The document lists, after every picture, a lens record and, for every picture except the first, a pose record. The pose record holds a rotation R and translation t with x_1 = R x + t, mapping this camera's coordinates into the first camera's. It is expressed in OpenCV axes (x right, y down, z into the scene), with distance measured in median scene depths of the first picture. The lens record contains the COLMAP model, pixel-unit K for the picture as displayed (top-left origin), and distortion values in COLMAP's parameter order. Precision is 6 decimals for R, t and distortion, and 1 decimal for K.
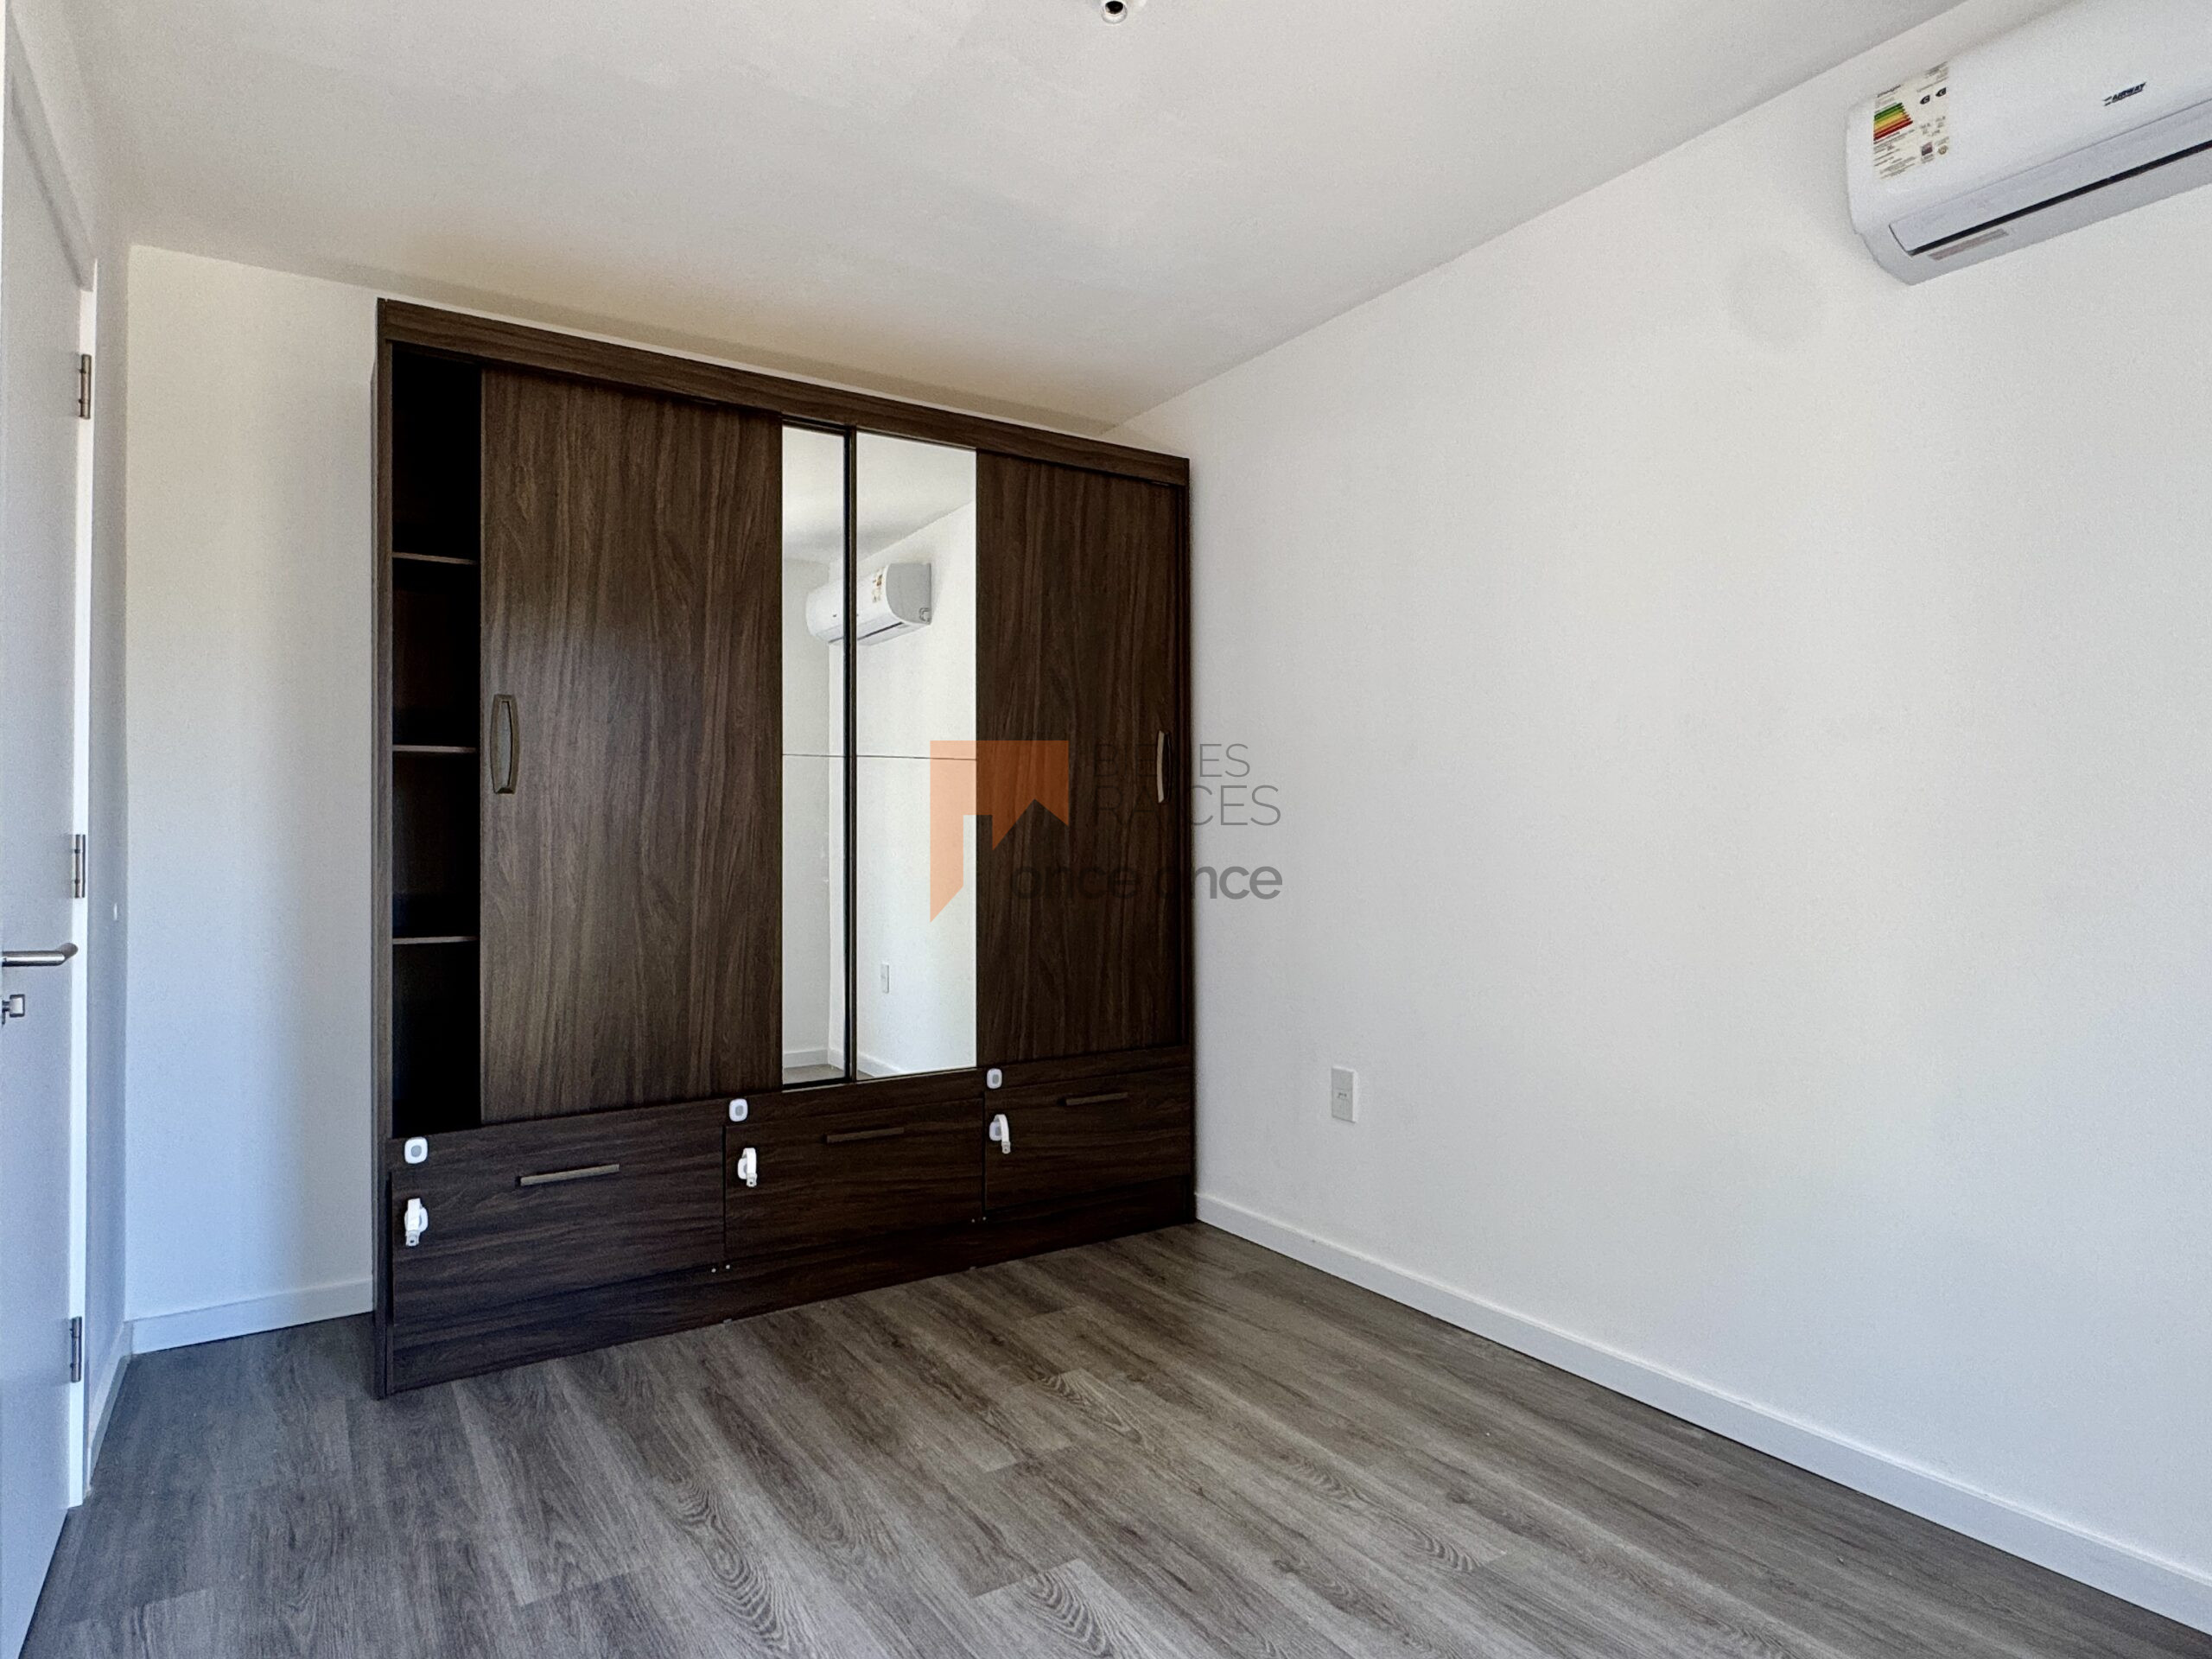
lens RADIAL K [[1243.7, 0, 1104.8], [0, 1243.7, 836.2], [0, 0, 1]] dist [0.000975, 0.000053]
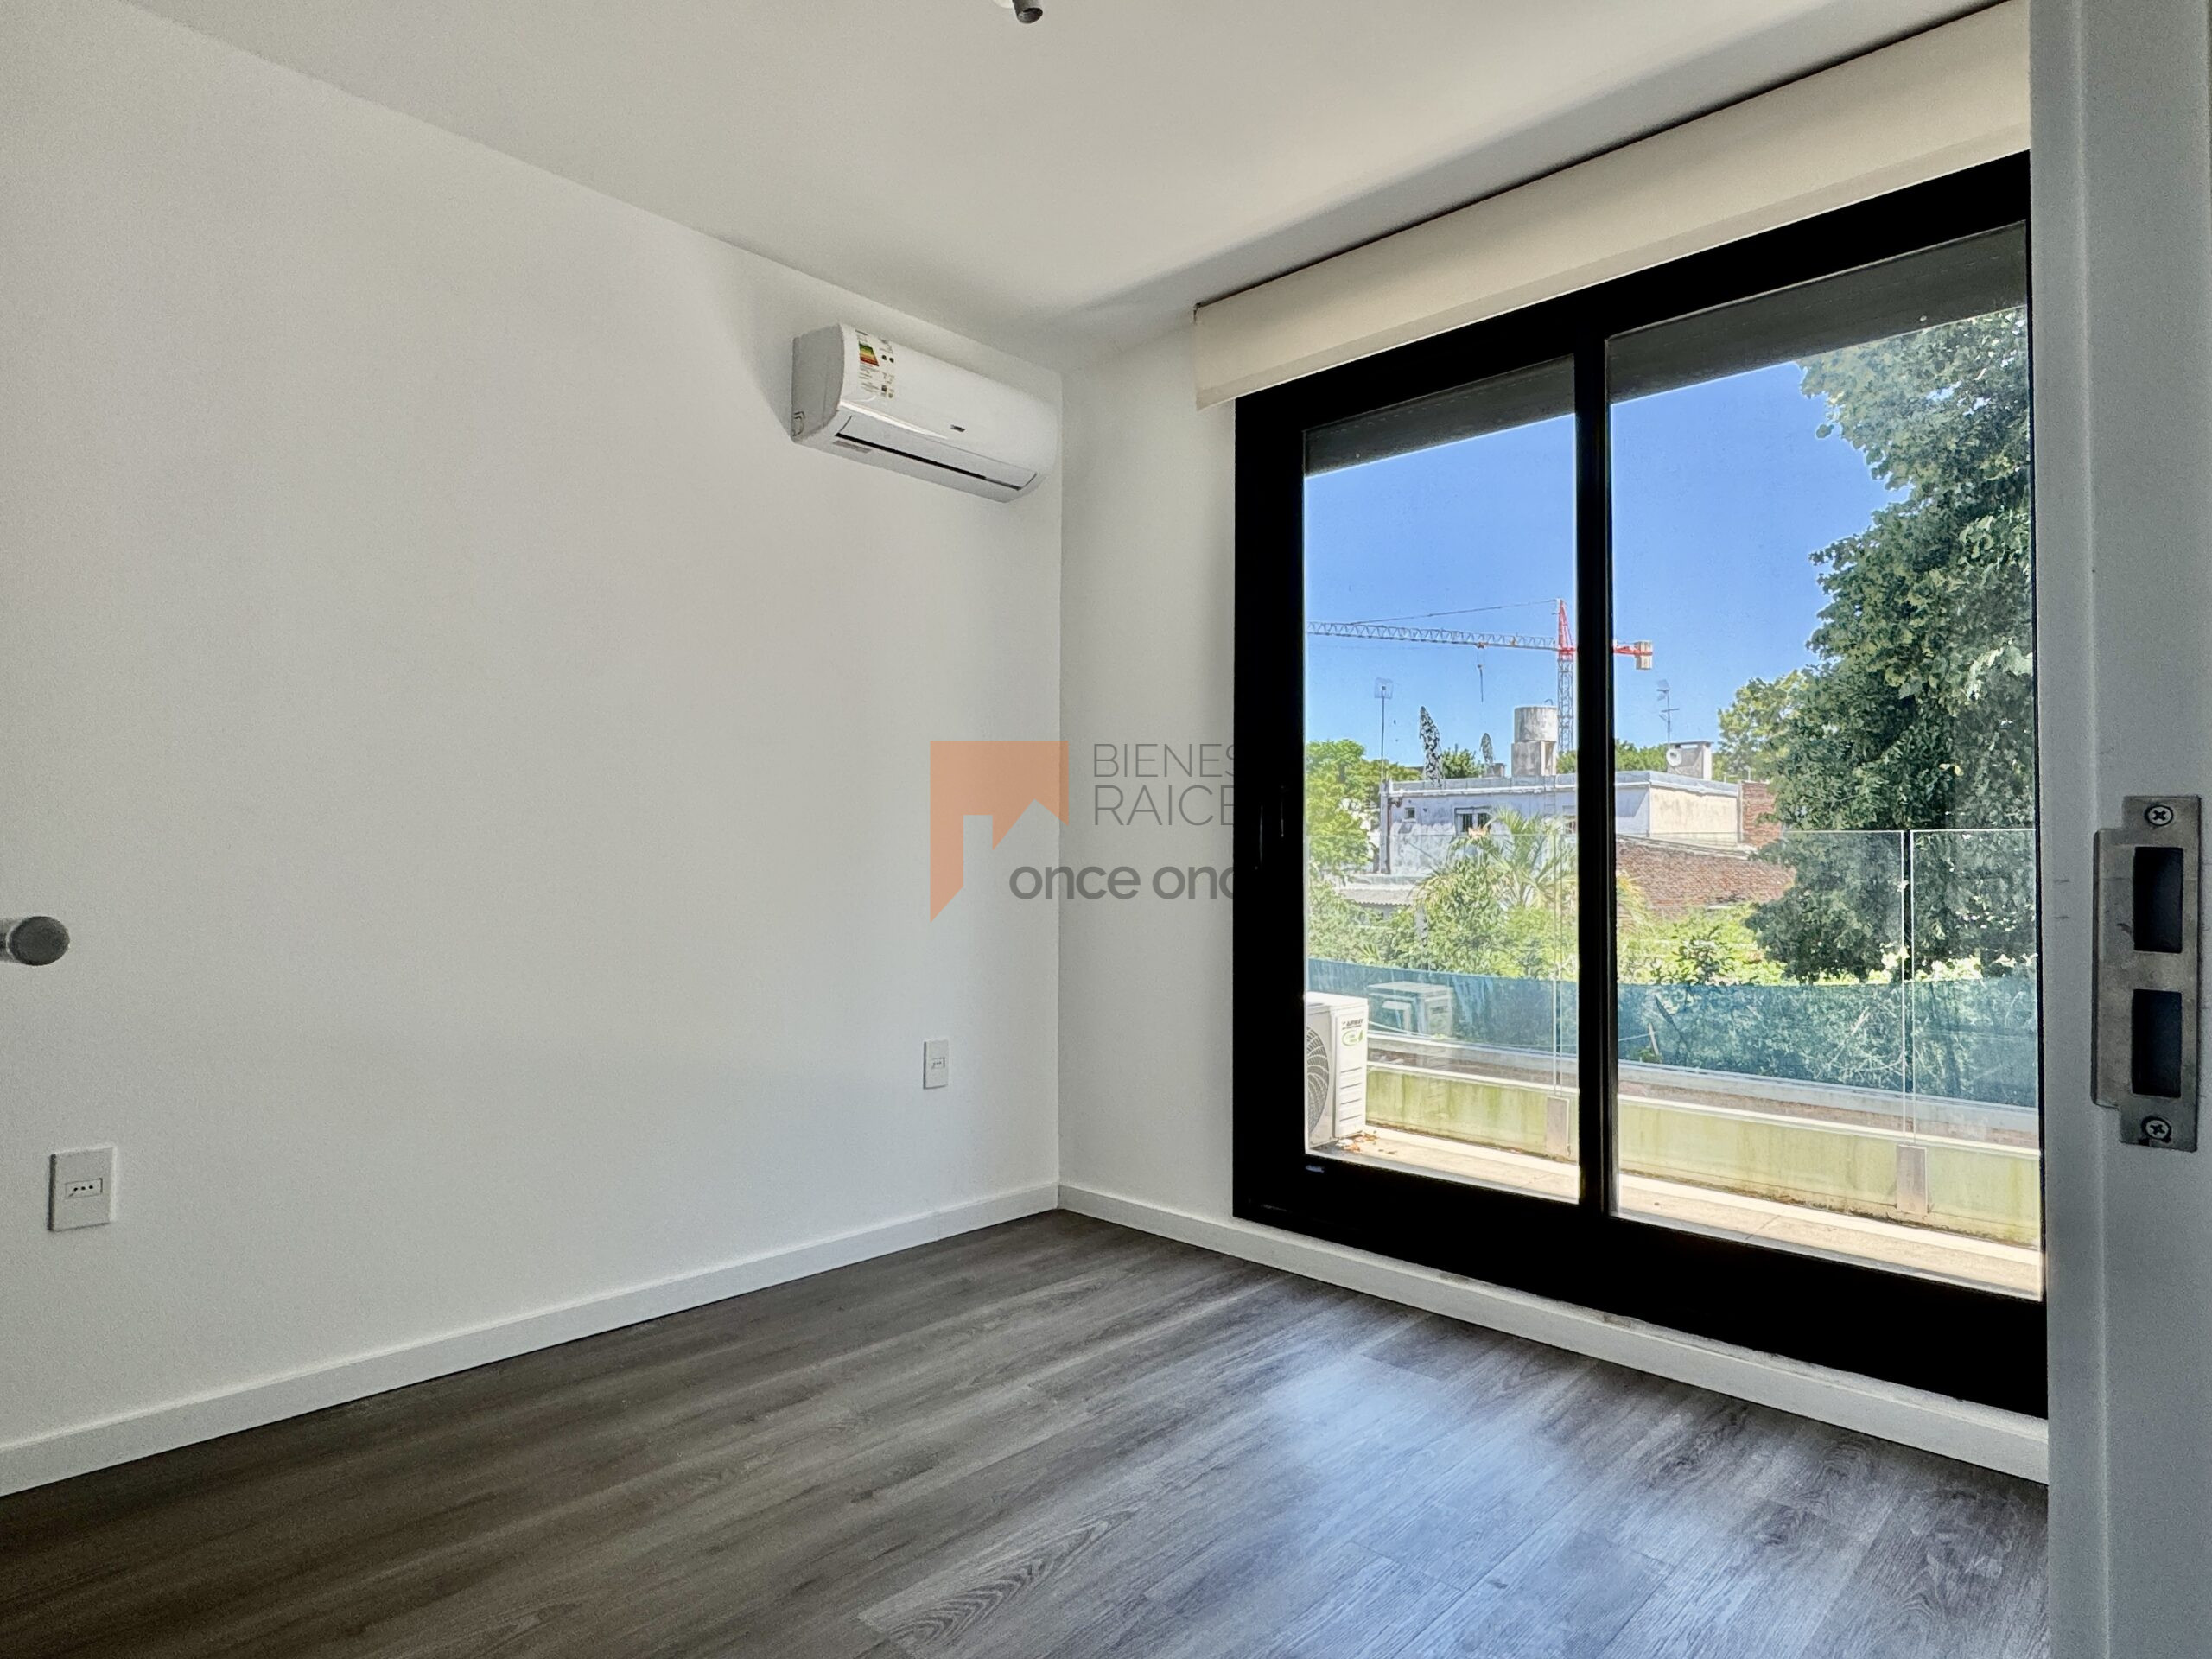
lens RADIAL K [[1243.7, 0, 1105.2], [0, 1243.7, 828.0], [0, 0, 1]] dist [0.000975, 0.000053]
pose [[-0.216578, 0.018029, 0.976099, -0.846548], [-0.014062, 0.999668, -0.021584, 0.038579], [-0.976164, -0.018401, -0.216253, 0.941055]]
